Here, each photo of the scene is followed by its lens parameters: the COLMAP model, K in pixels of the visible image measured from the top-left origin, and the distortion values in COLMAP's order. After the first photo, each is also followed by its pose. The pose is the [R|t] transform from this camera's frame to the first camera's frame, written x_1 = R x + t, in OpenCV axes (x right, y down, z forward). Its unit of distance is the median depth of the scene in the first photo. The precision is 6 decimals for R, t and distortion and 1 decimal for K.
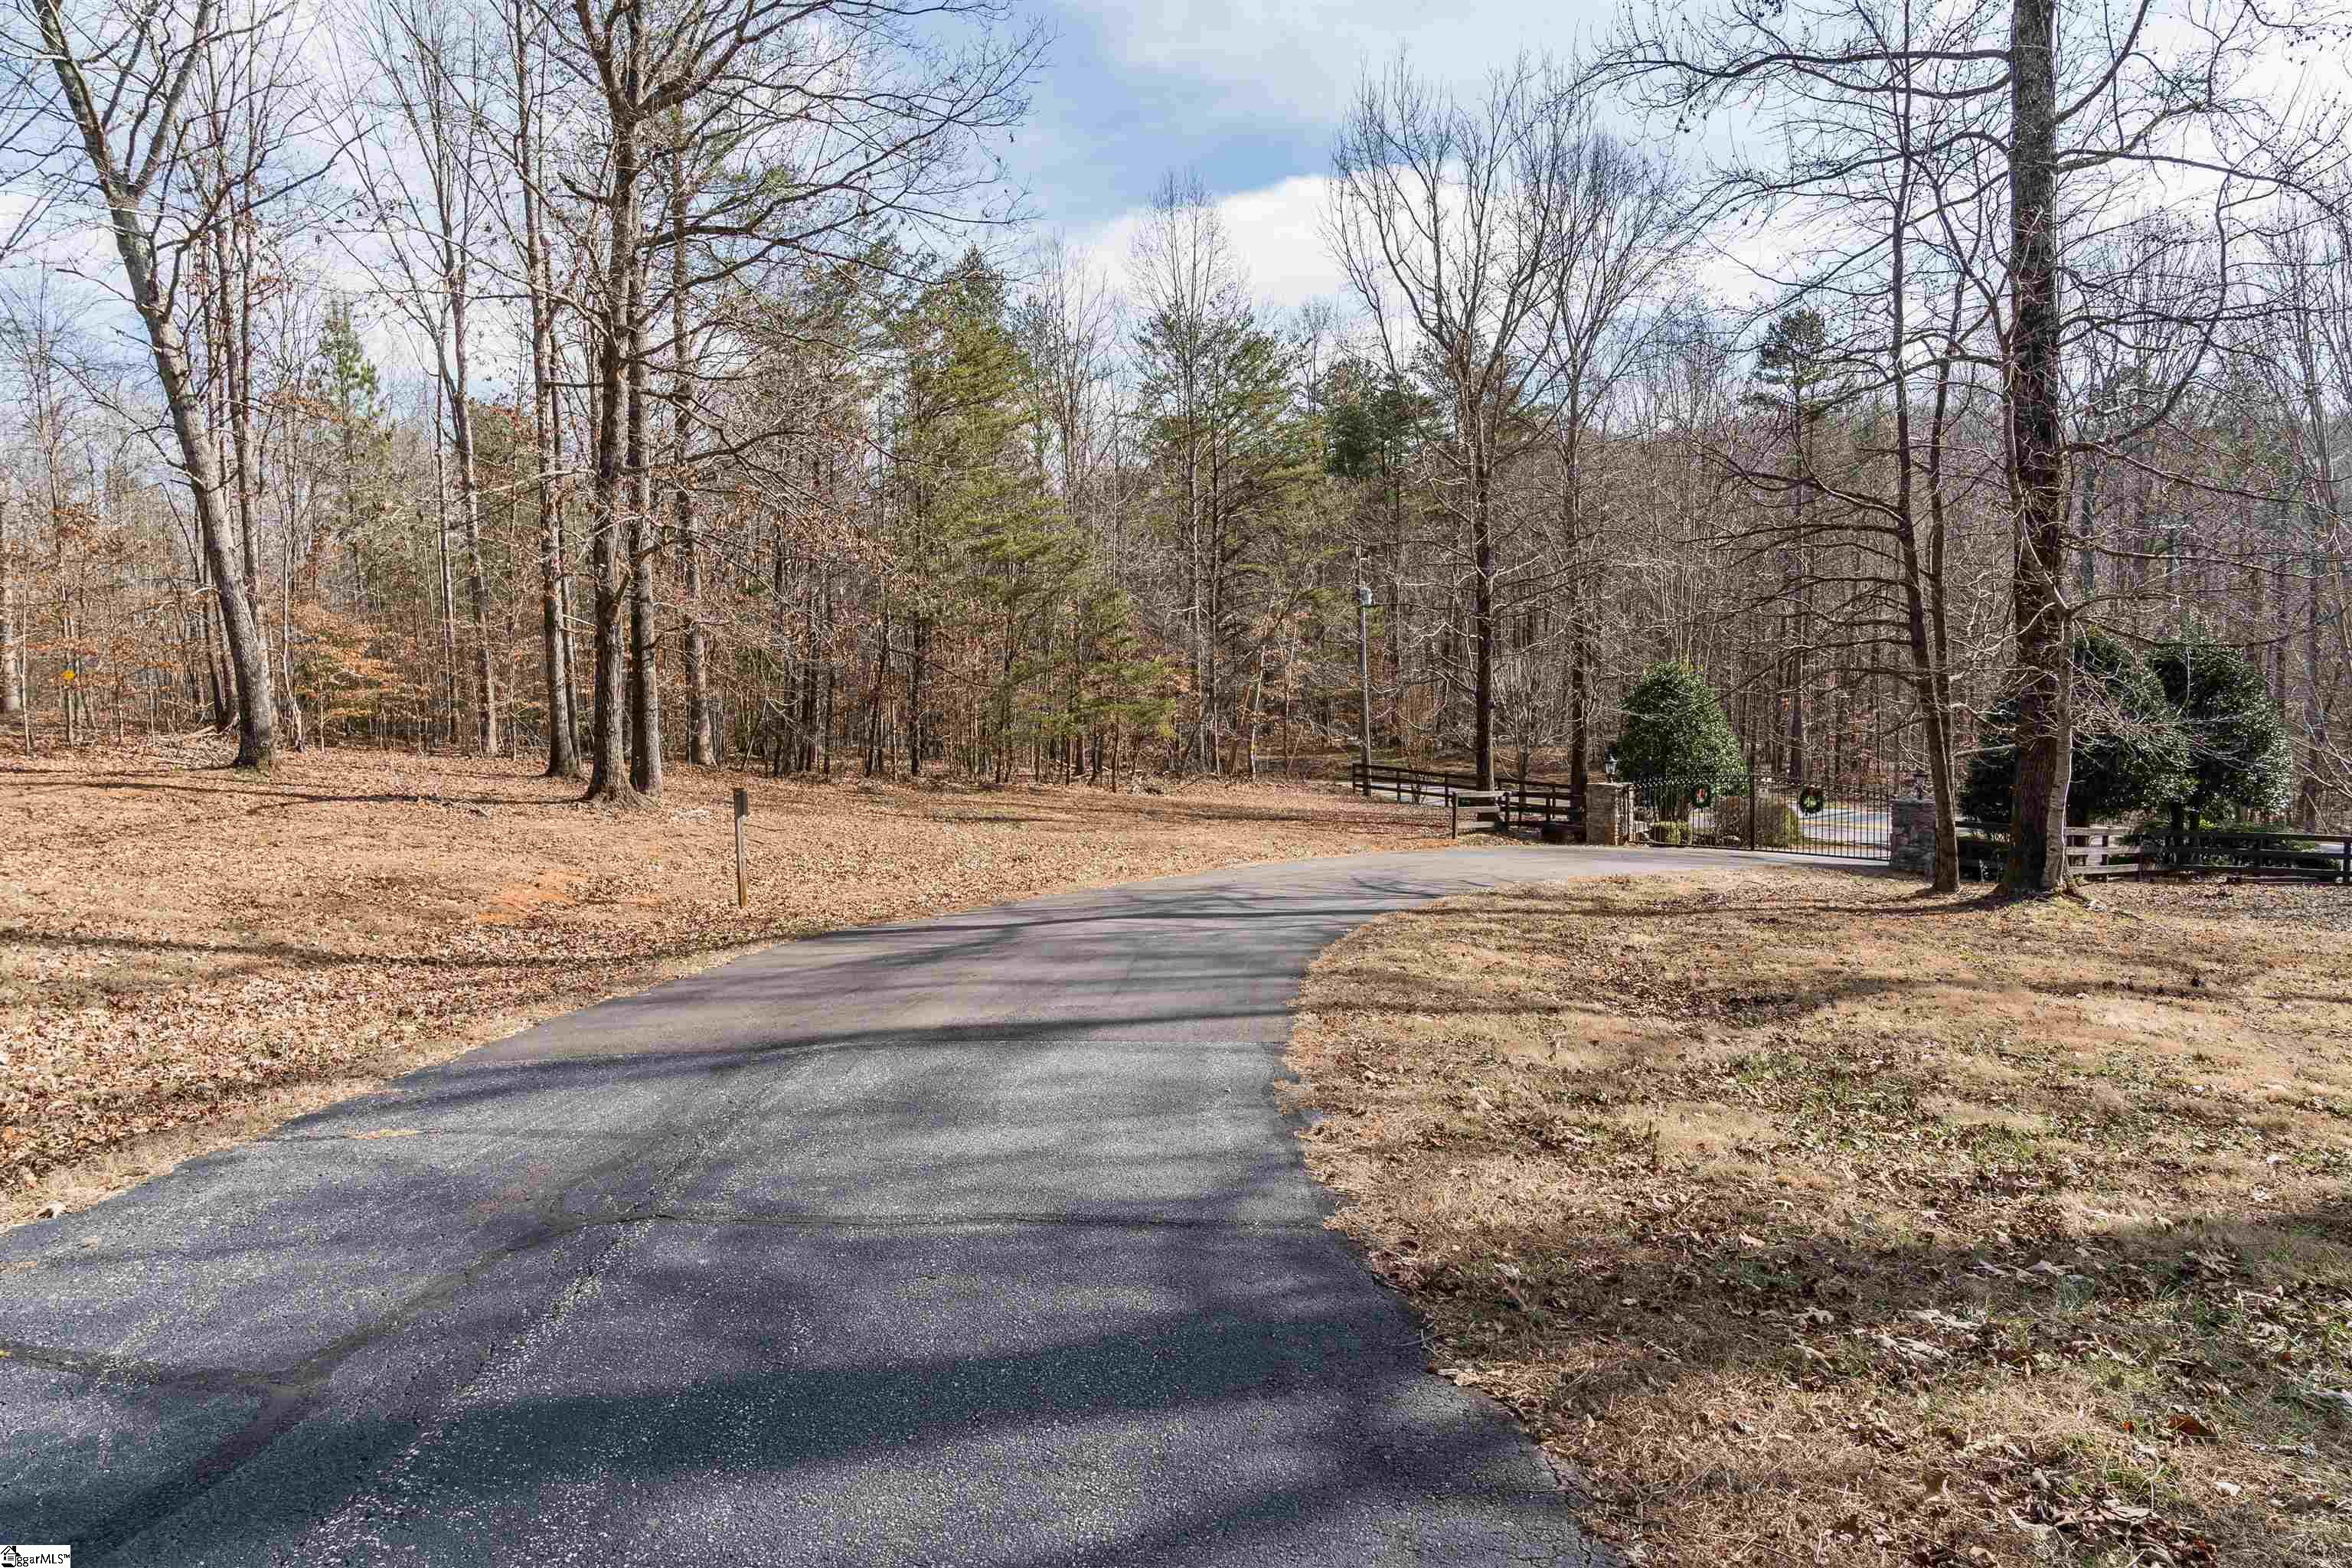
lens RADIAL K [[1579.7, 0, 1176.0], [0, 1579.7, 784.0], [0, 0, 1]] dist [-0.002232, 0.000915]
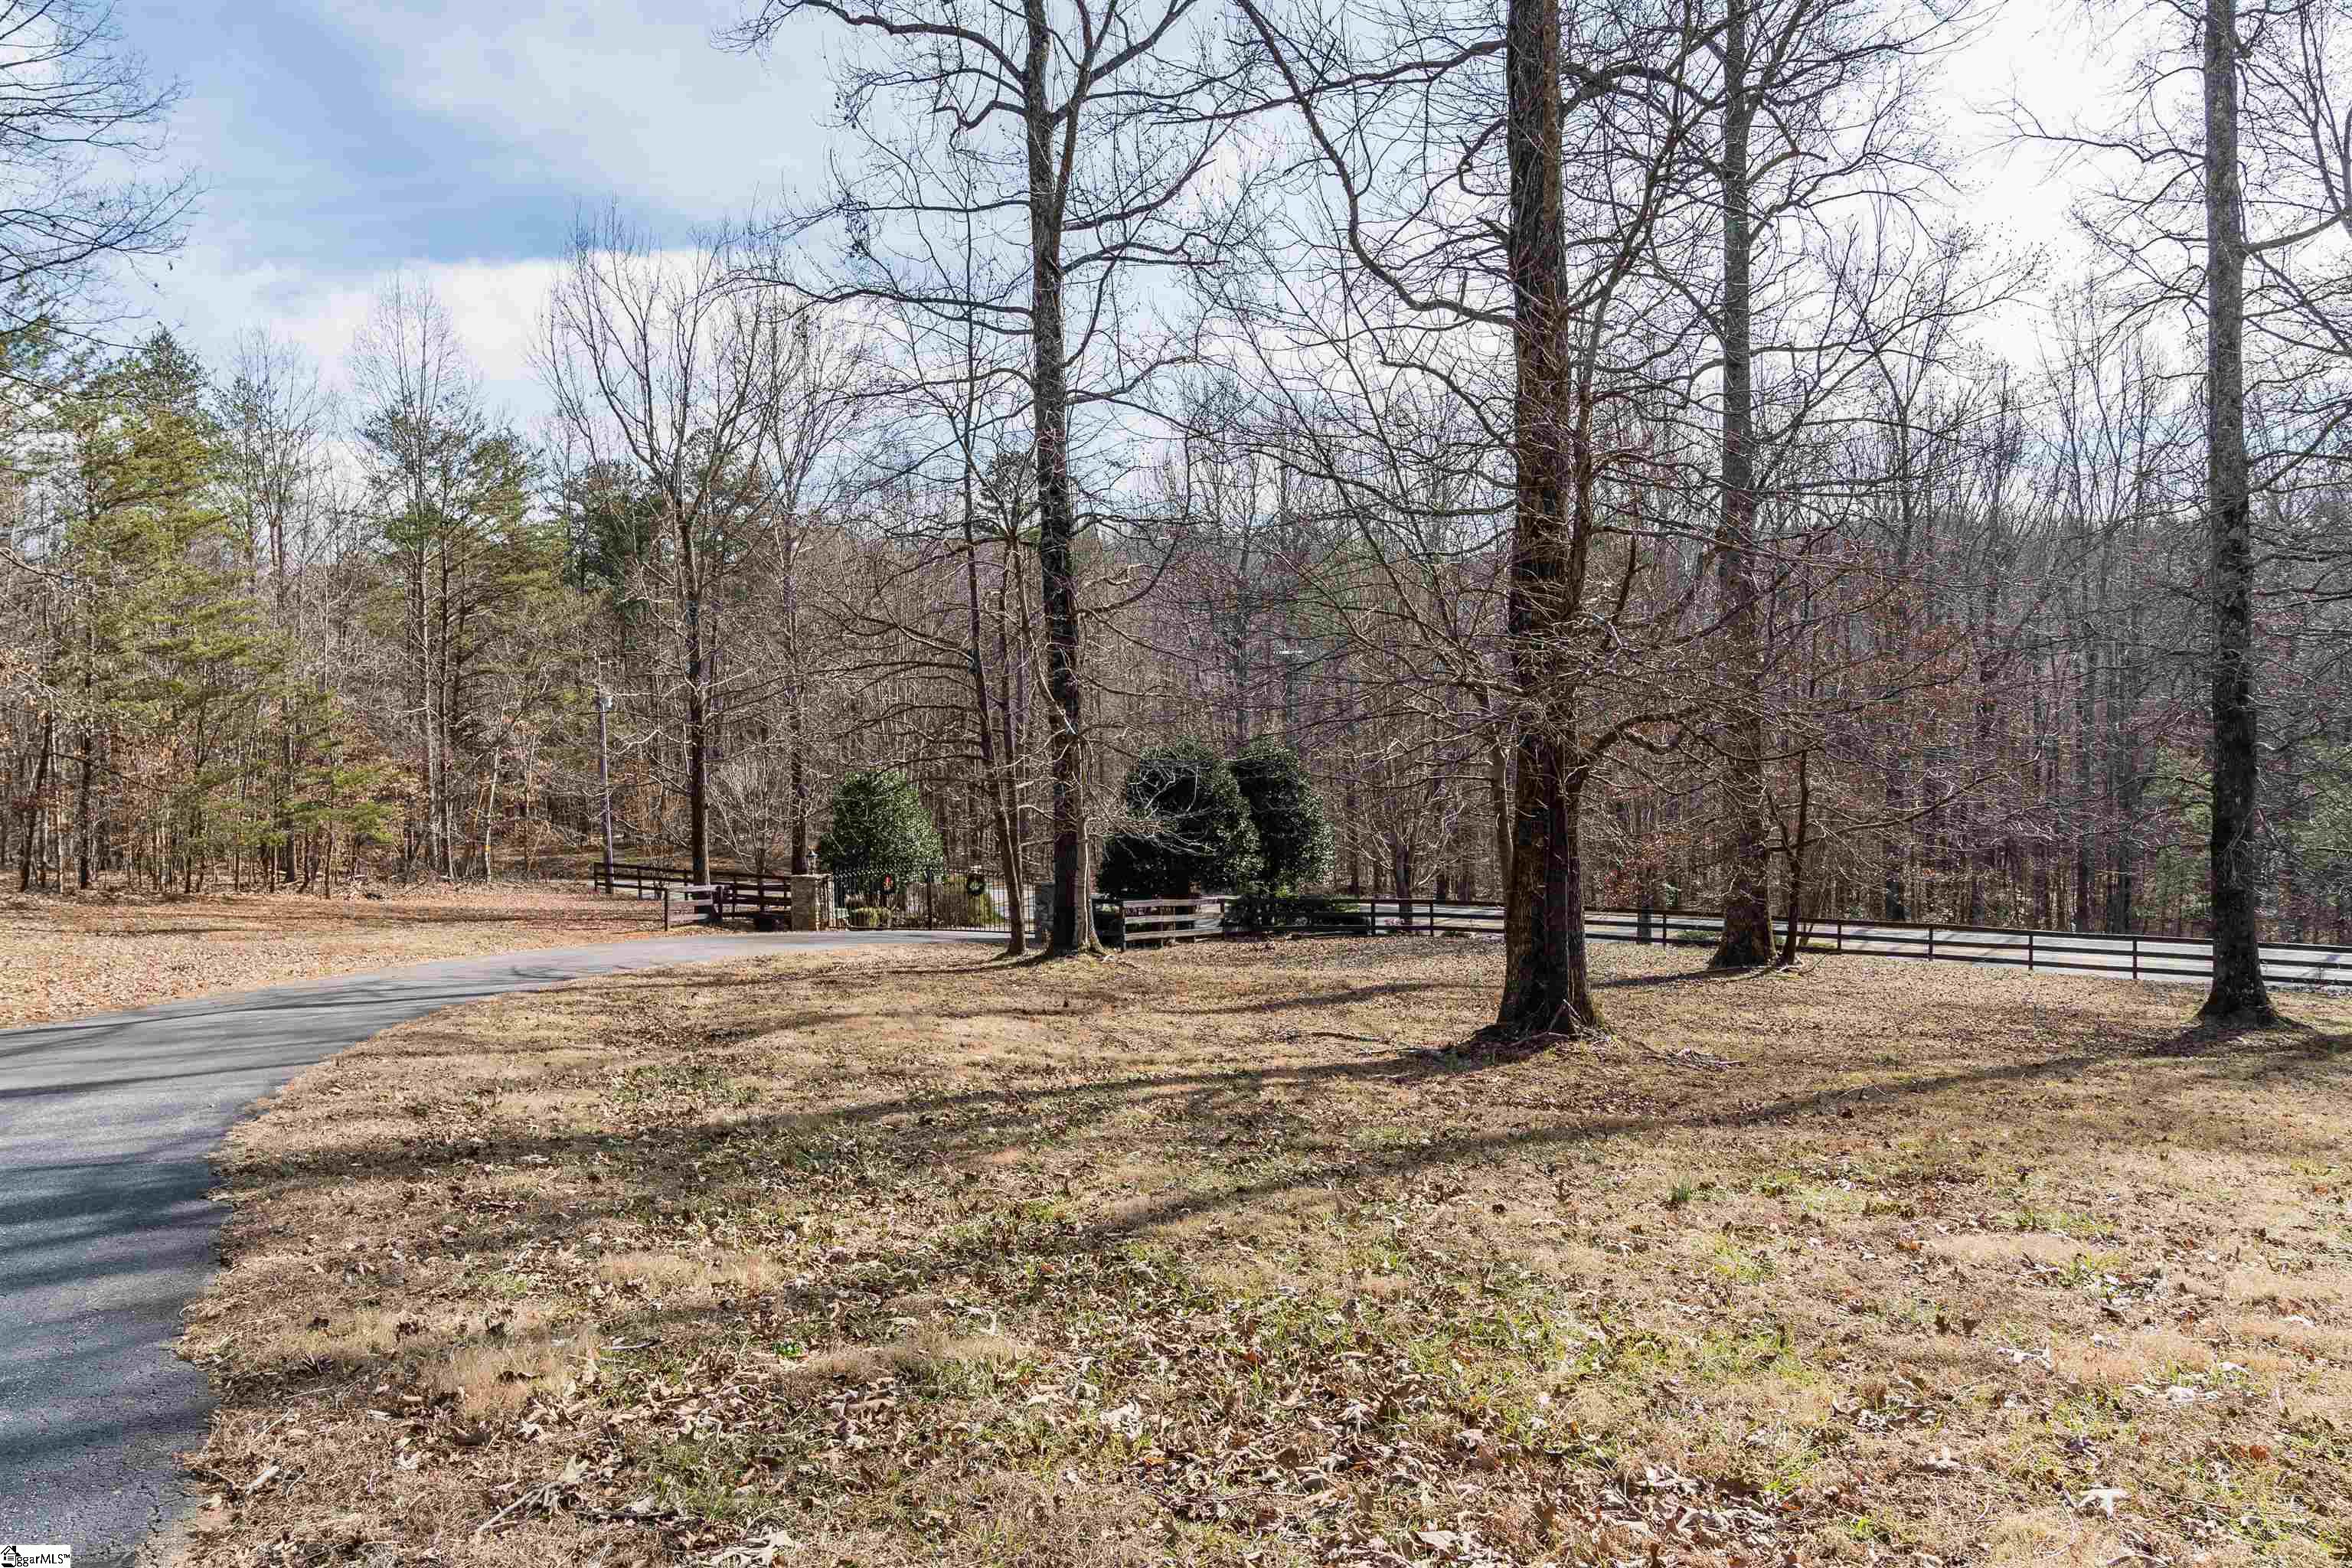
lens RADIAL K [[1635.8, 0, 1176.0], [0, 1635.8, 784.0], [0, 0, 1]] dist [-0.005034, 0.002982]
pose [[0.920268, -0.008158, 0.391204, 0.050842], [0.030218, 0.998279, -0.050268, 0.001025], [-0.390121, 0.058081, 0.918930, -0.136567]]
